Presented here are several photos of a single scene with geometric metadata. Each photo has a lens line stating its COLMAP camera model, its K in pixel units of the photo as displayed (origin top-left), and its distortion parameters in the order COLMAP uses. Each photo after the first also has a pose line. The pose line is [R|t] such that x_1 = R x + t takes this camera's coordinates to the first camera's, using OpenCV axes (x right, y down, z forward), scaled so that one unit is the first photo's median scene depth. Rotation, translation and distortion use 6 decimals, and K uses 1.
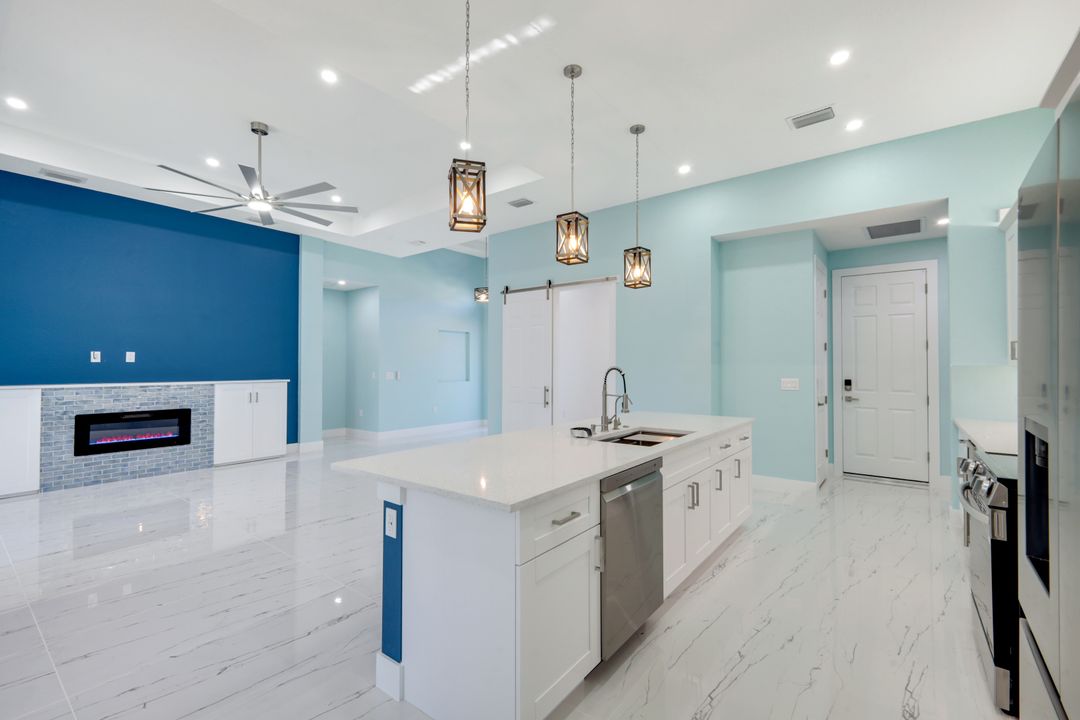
lens RADIAL K [[468.1, 0, 540.1], [0, 468.1, 358.1], [0, 0, 1]] dist [0.005348, -0.000168]
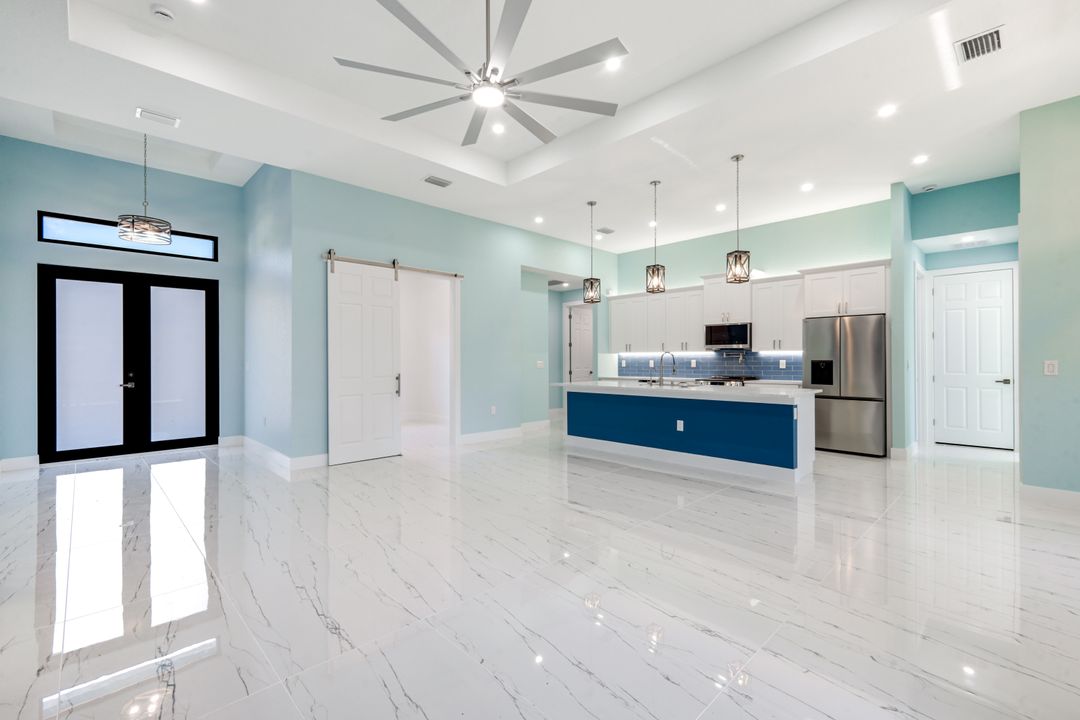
lens RADIAL K [[468.1, 0, 540.1], [0, 468.1, 358.1], [0, 0, 1]] dist [0.005348, -0.000168]
pose [[0.146582, -0.000064, 0.989198, -1.003358], [-0.013674, 0.999904, 0.002091, 0.025980], [-0.989104, -0.013833, 0.146567, 0.673612]]
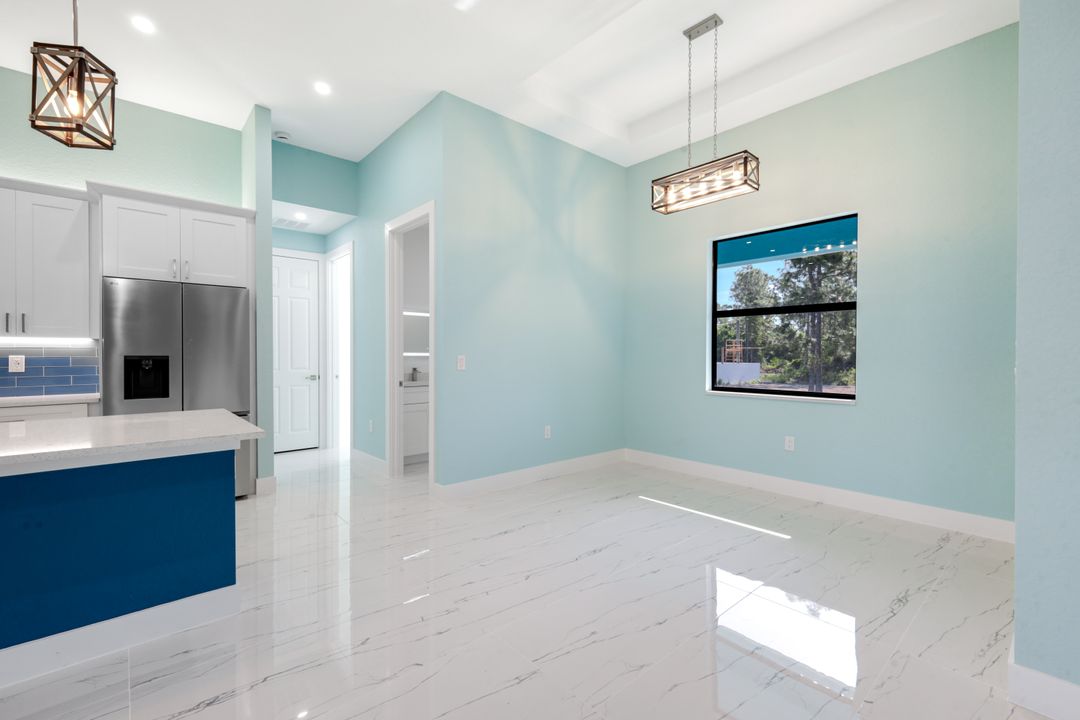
lens RADIAL K [[468.1, 0, 540.1], [0, 468.1, 358.1], [0, 0, 1]] dist [0.005348, -0.000168]
pose [[-0.981172, -0.005006, 0.193072, -0.443057], [-0.006426, 0.999957, -0.006728, 0.028524], [-0.193030, -0.007842, -0.981161, 0.690423]]
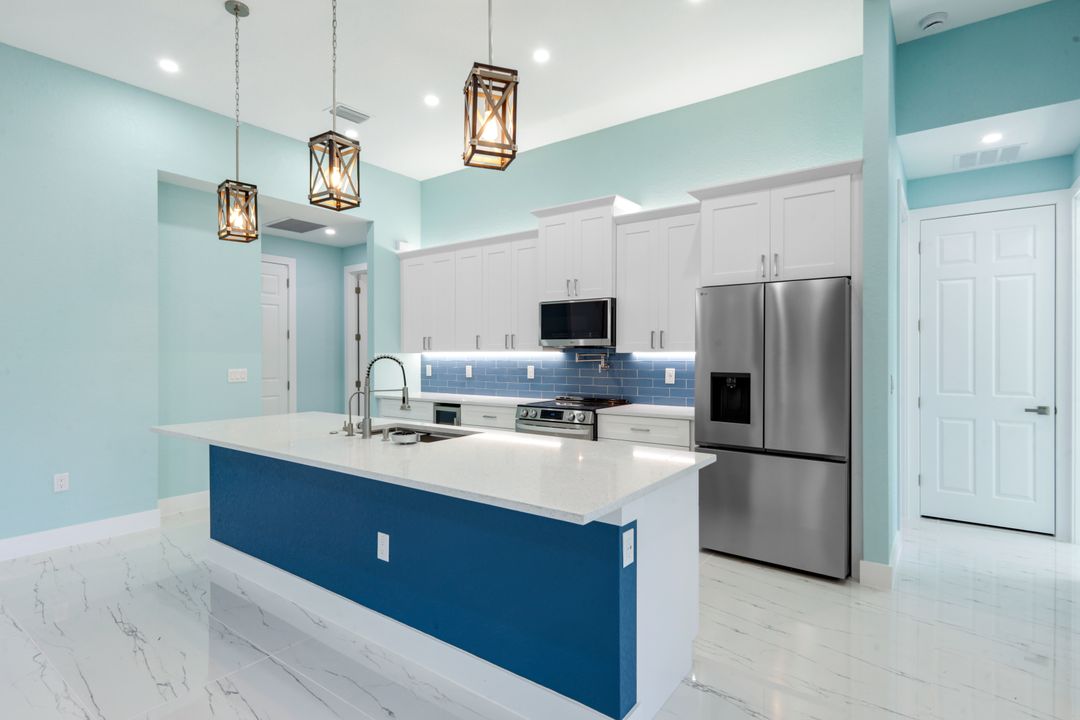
lens RADIAL K [[541.4, 0, 545.1], [0, 541.4, 356.3], [0, 0, 1]] dist [0.001953, -0.000270]
pose [[-0.016256, -0.006203, 0.999849, -0.427847], [-0.016284, 0.999850, 0.005938, 0.005014], [-0.999735, -0.016185, -0.016354, 0.400575]]
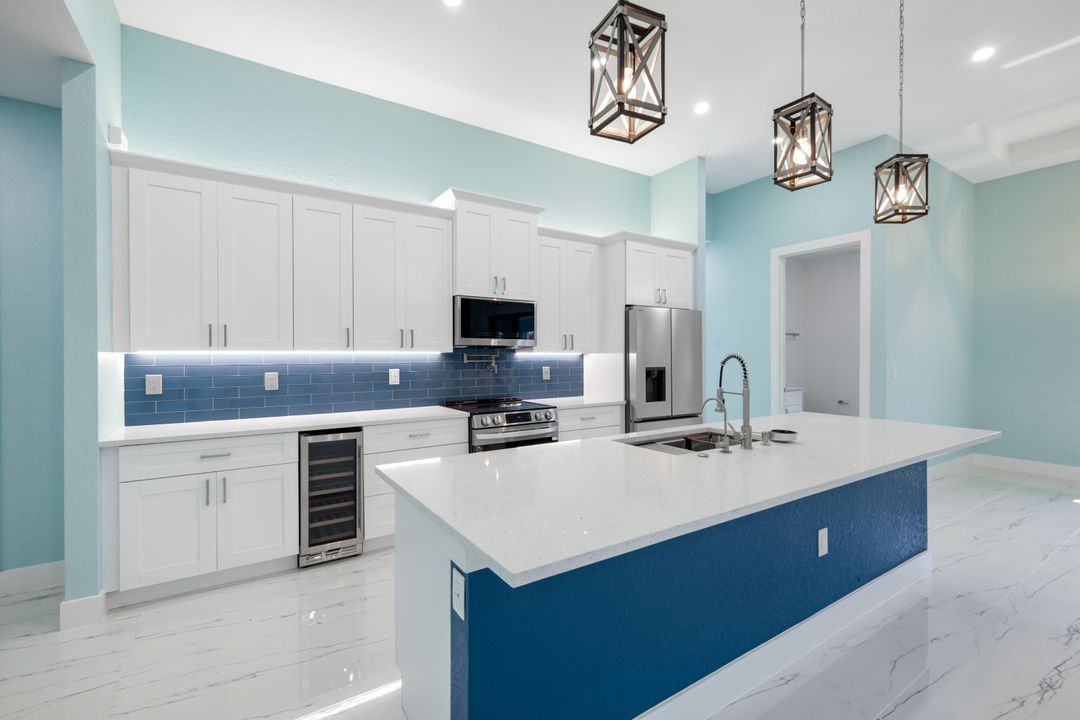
lens RADIAL K [[468.1, 0, 540.1], [0, 468.1, 358.1], [0, 0, 1]] dist [0.005348, -0.000168]
pose [[-0.941239, -0.002165, 0.337733, 0.110064], [-0.005985, 0.999929, -0.010271, 0.018349], [-0.337687, -0.011689, -0.941186, 0.975950]]
